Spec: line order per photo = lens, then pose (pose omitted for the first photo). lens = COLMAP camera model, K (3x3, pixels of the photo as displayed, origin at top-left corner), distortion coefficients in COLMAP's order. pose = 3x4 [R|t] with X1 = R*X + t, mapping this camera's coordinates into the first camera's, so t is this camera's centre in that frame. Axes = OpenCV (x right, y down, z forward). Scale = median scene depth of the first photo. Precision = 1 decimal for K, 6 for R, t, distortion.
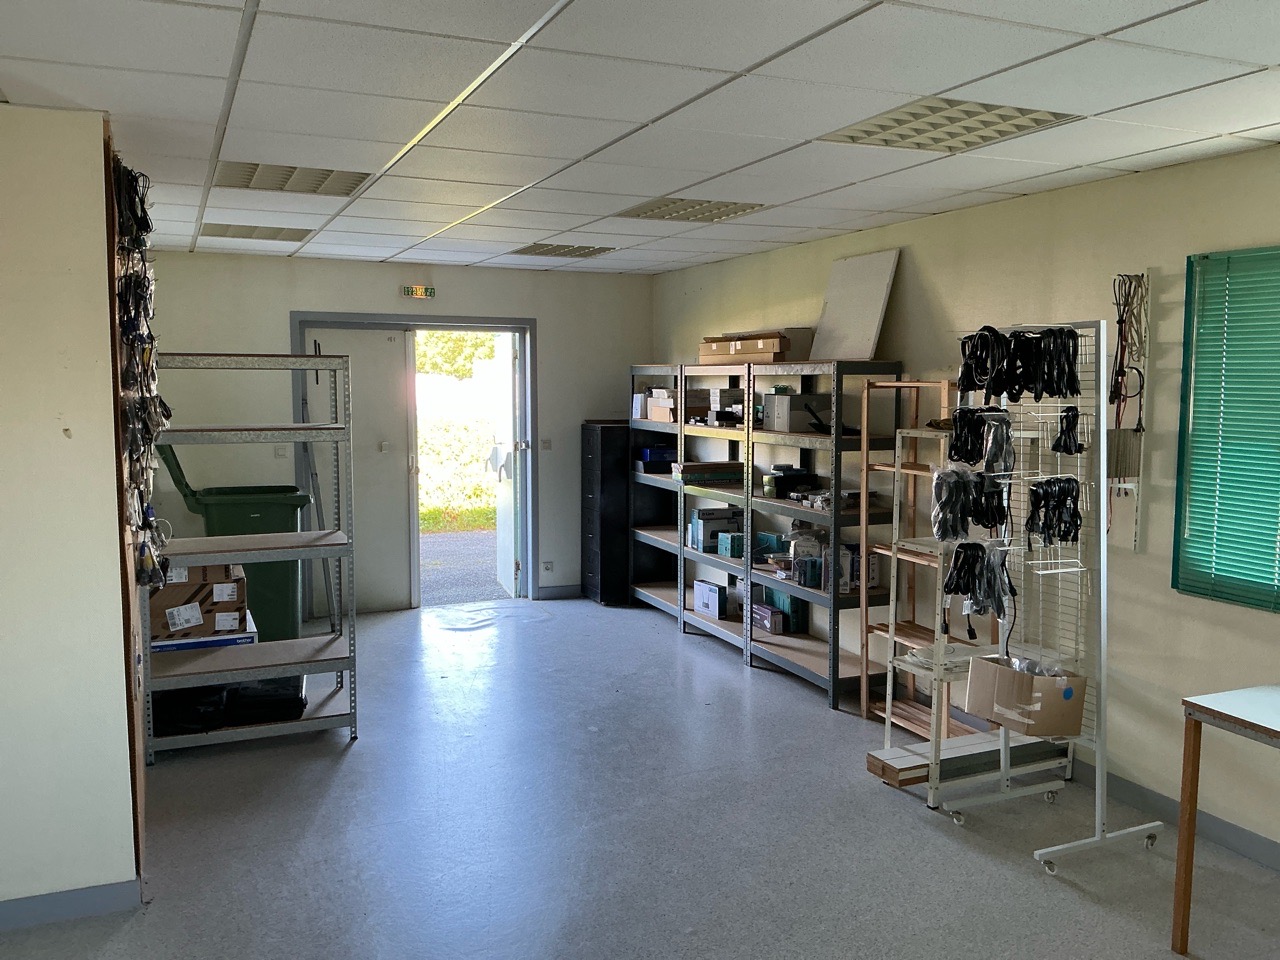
lens RADIAL K [[1085.1, 0, 645.4], [0, 1085.1, 475.7], [0, 0, 1]] dist [0.088255, -0.168098]
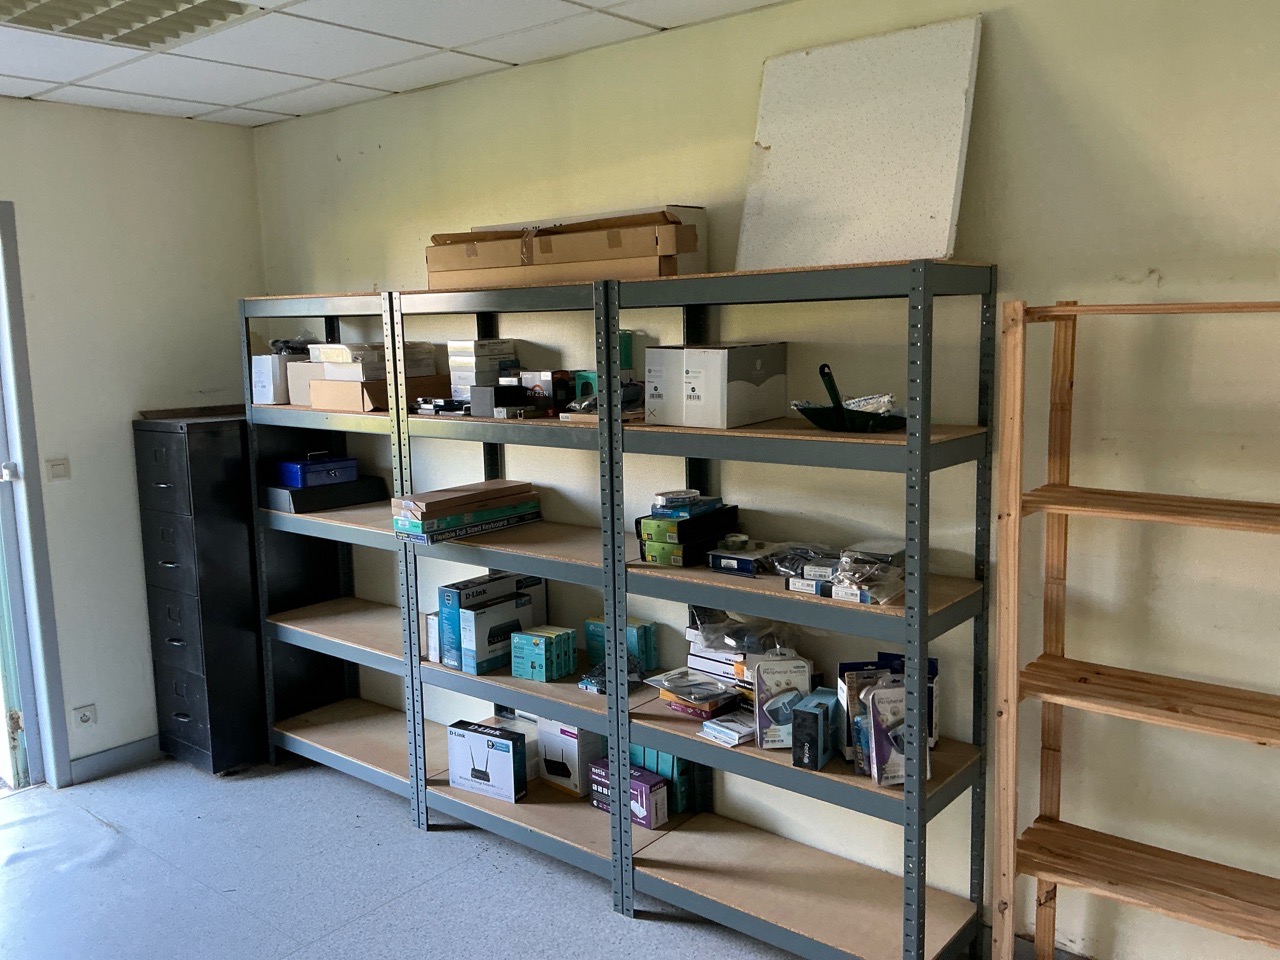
lens RADIAL K [[1085.1, 0, 641.5], [0, 1085.1, 472.6], [0, 0, 1]] dist [0.088255, -0.168098]
pose [[0.890493, -0.085729, 0.446848, -0.090673], [0.066656, 0.996073, 0.058265, -0.043274], [-0.450088, -0.022100, 0.892711, 0.517352]]
